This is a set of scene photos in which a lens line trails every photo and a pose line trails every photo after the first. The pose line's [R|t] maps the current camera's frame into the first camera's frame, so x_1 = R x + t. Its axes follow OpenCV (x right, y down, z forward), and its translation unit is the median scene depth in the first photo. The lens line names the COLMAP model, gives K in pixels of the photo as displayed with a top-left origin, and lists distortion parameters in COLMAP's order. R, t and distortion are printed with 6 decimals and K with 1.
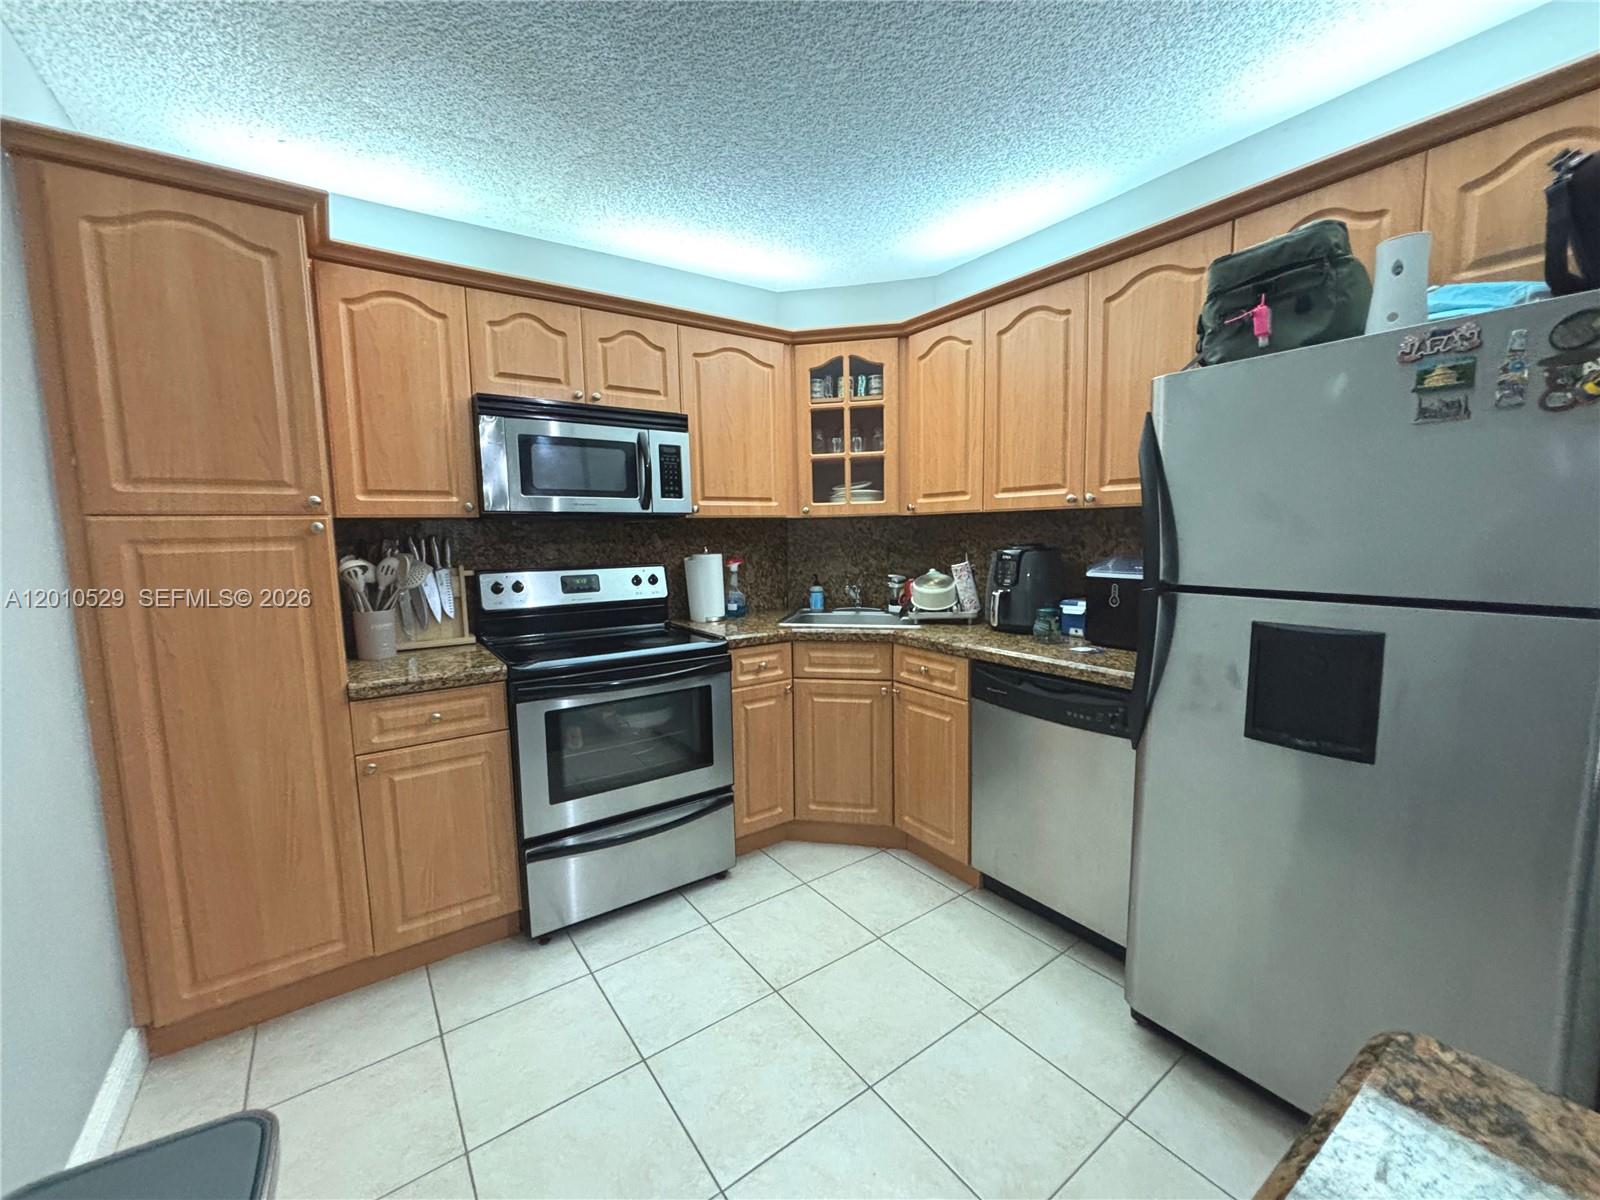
lens RADIAL K [[639.7, 0, 798.5], [0, 639.7, 601.8], [0, 0, 1]] dist [0.003231, 0.000358]
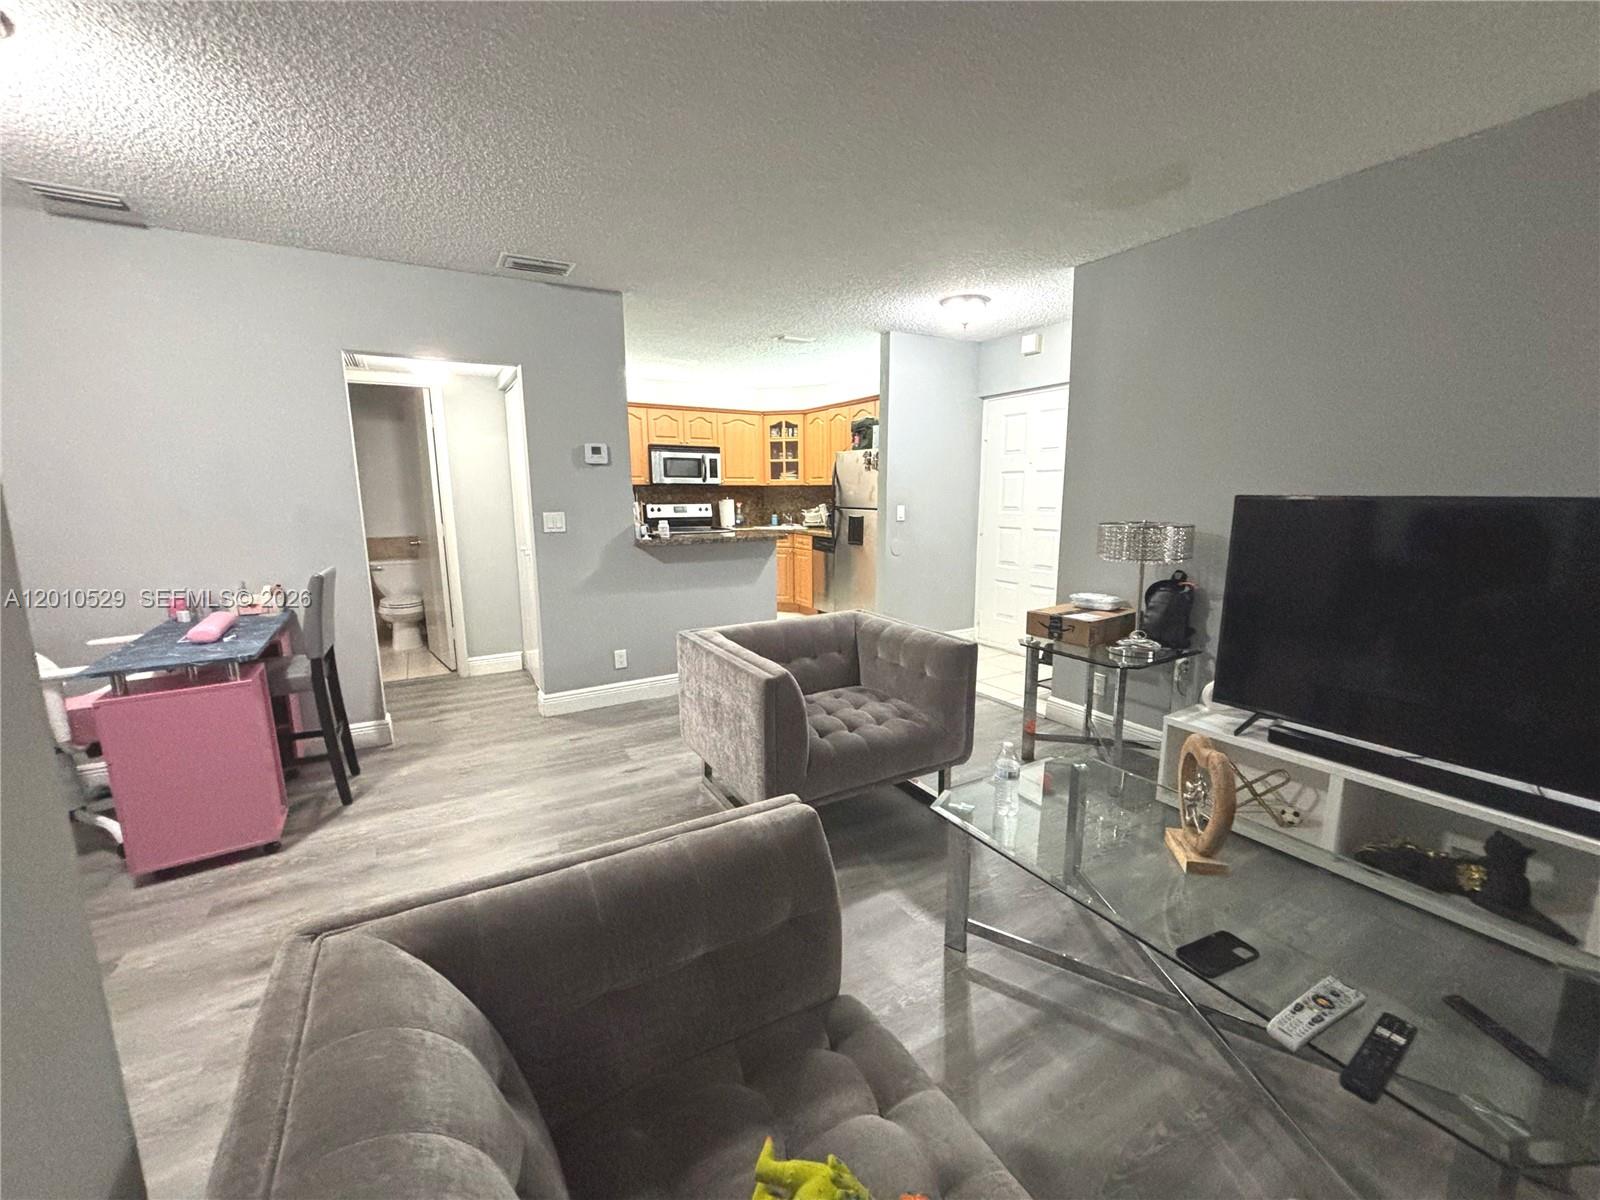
lens RADIAL K [[639.7, 0, 801.9], [0, 639.7, 598.5], [0, 0, 1]] dist [0.003231, 0.000358]
pose [[0.996353, 0.026877, -0.080985, 0.373568], [-0.021942, 0.997882, 0.061230, 0.158254], [0.082459, -0.059230, 0.994833, -1.552218]]
